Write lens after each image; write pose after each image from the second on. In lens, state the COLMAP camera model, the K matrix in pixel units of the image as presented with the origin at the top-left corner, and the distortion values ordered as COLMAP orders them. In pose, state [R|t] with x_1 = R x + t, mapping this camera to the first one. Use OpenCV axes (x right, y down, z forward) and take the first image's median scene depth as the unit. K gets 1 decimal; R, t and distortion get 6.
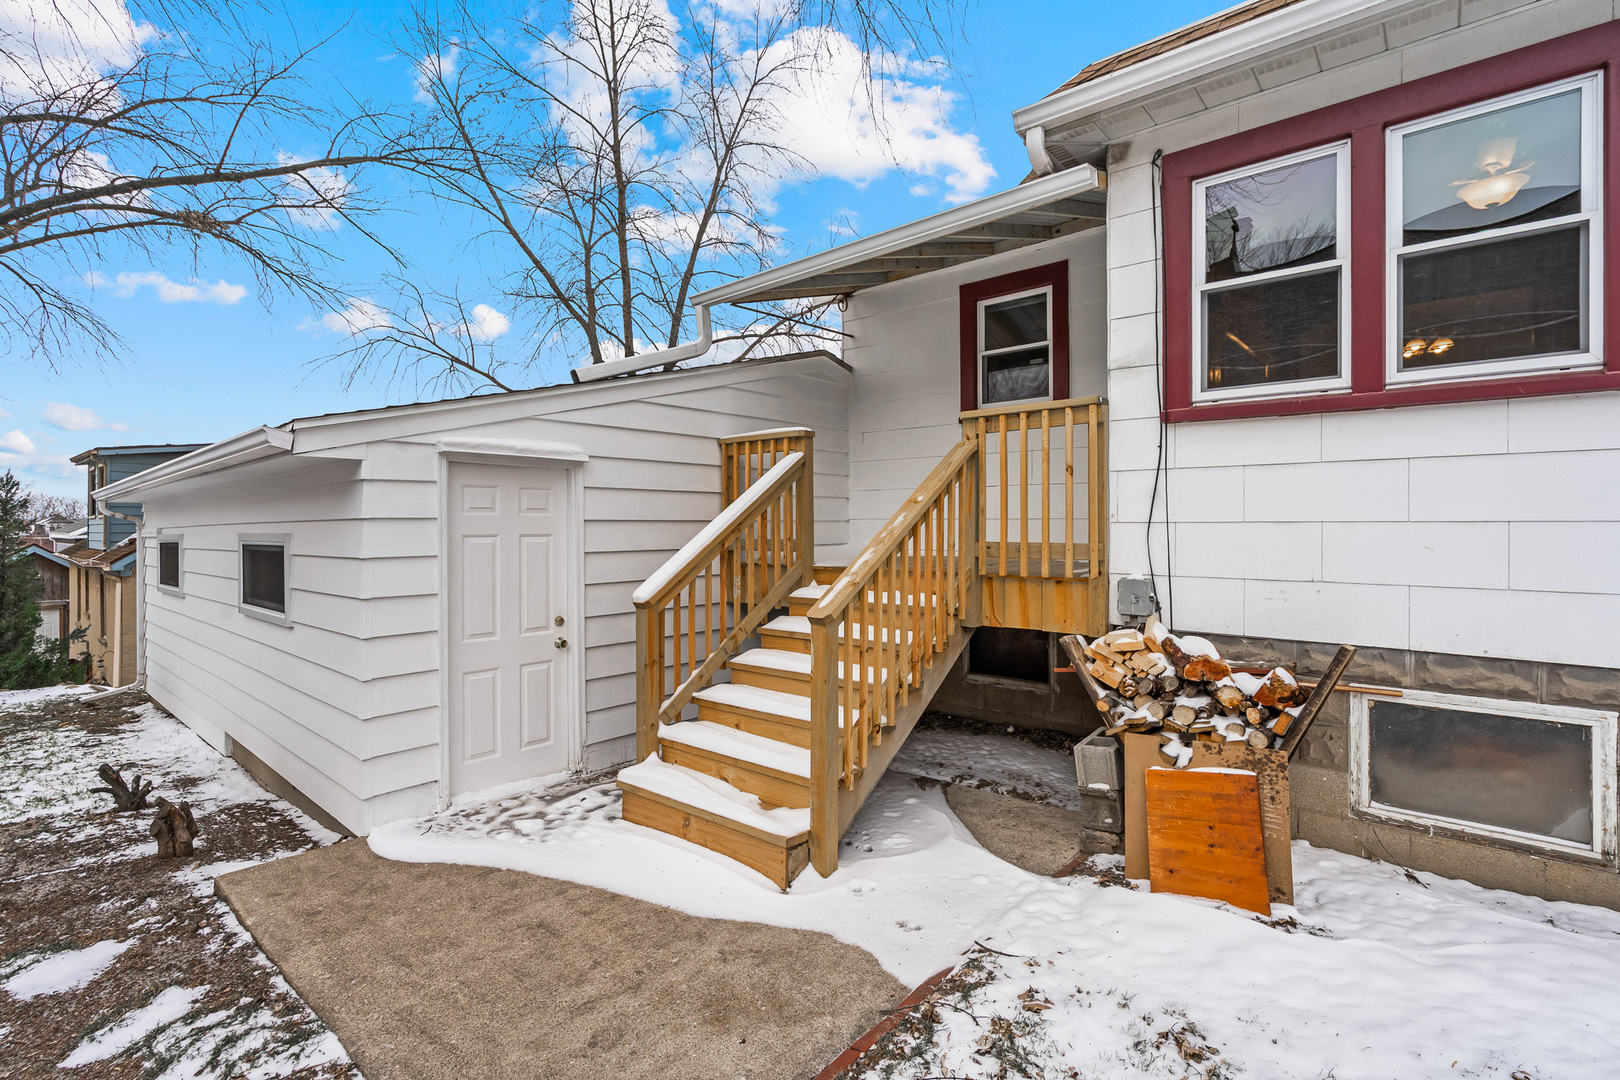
lens RADIAL K [[740.1, 0, 797.3], [0, 740.1, 525.0], [0, 0, 1]] dist [0.000149, 0.000670]
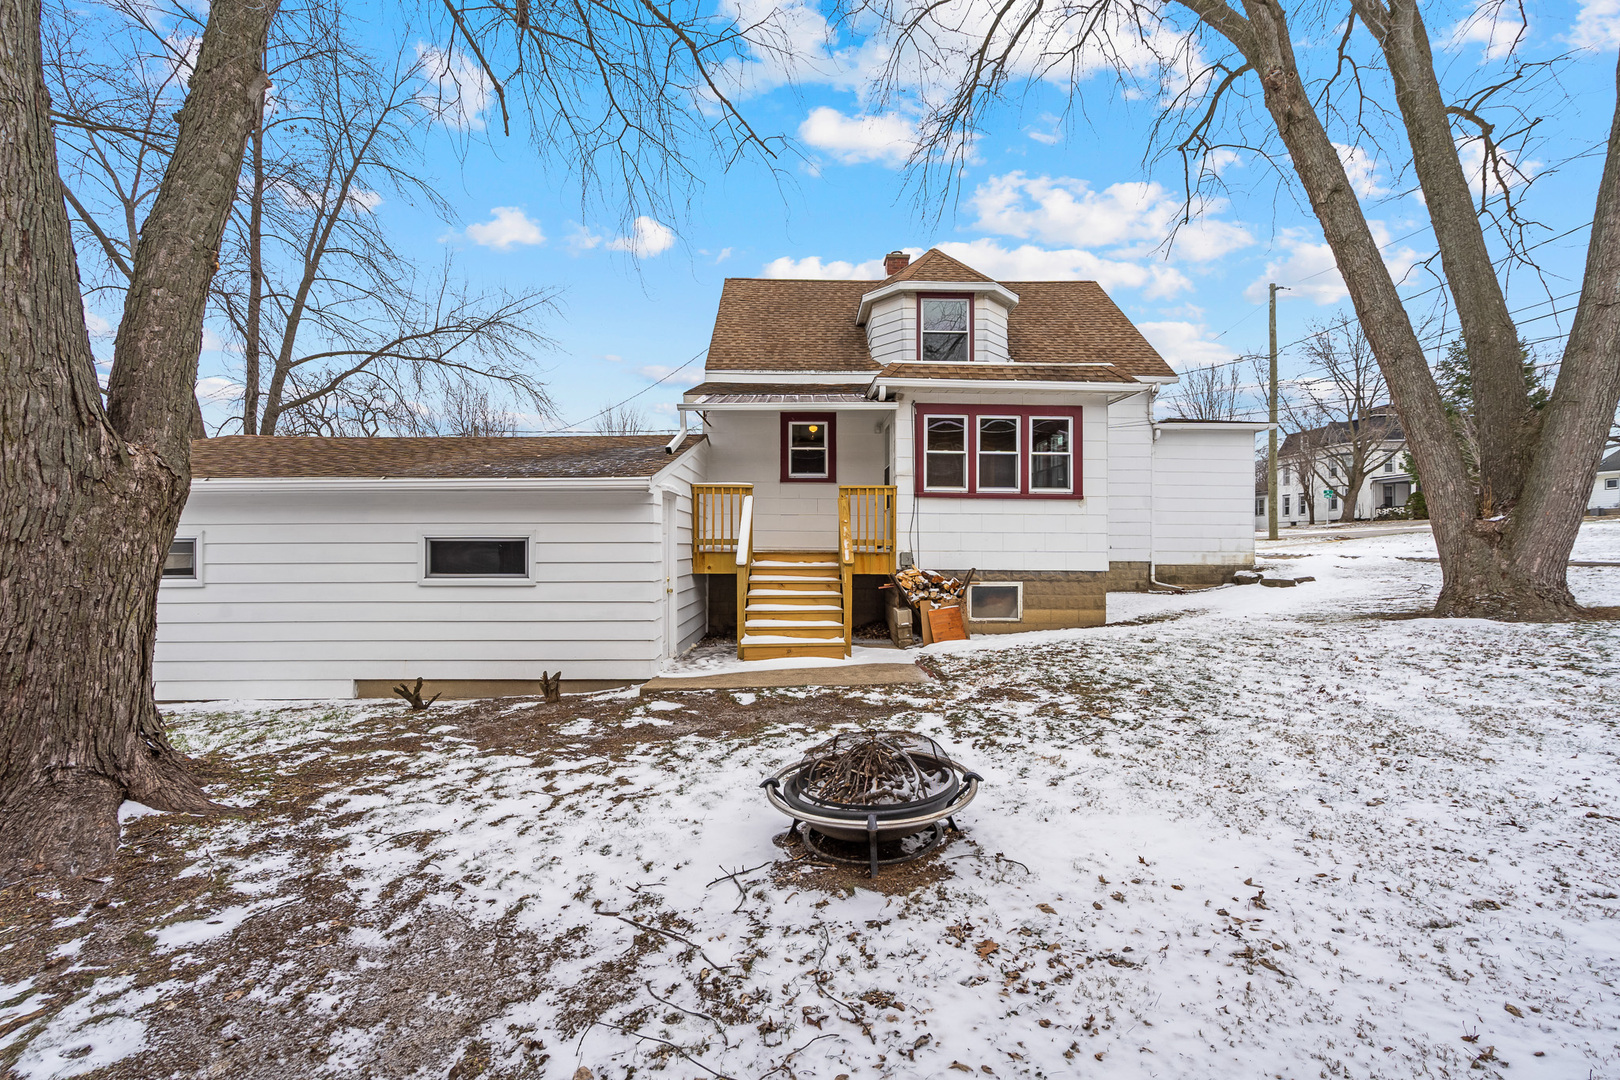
lens RADIAL K [[740.1, 0, 788.9], [0, 740.1, 549.0], [0, 0, 1]] dist [0.000149, 0.000670]
pose [[0.761418, 0.004265, 0.648248, -1.571760], [-0.007022, 0.999974, 0.001670, 0.054948], [-0.648224, -0.005823, 0.761428, -0.778039]]
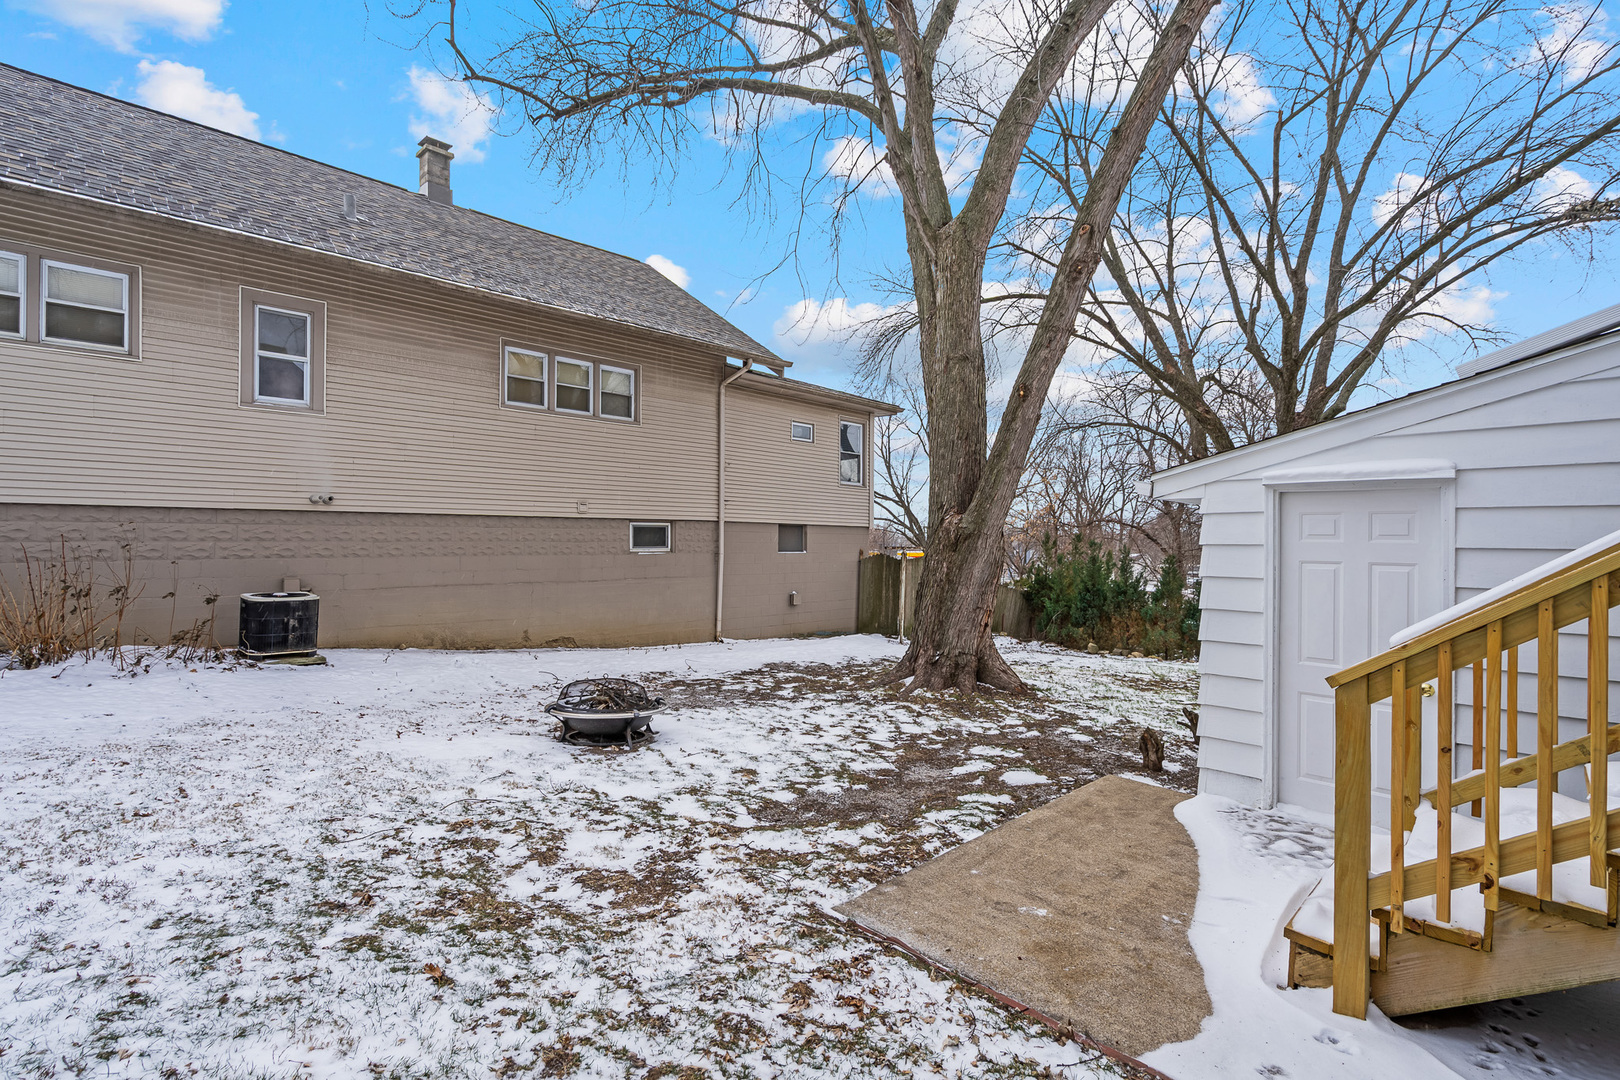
lens RADIAL K [[740.1, 0, 813.3], [0, 740.1, 541.8], [0, 0, 1]] dist [0.000149, 0.000670]
pose [[-0.050779, 0.008756, -0.998672, 0.678982], [-0.004221, 0.999951, 0.008982, -0.021750], [0.998701, 0.004671, -0.050740, 0.387604]]
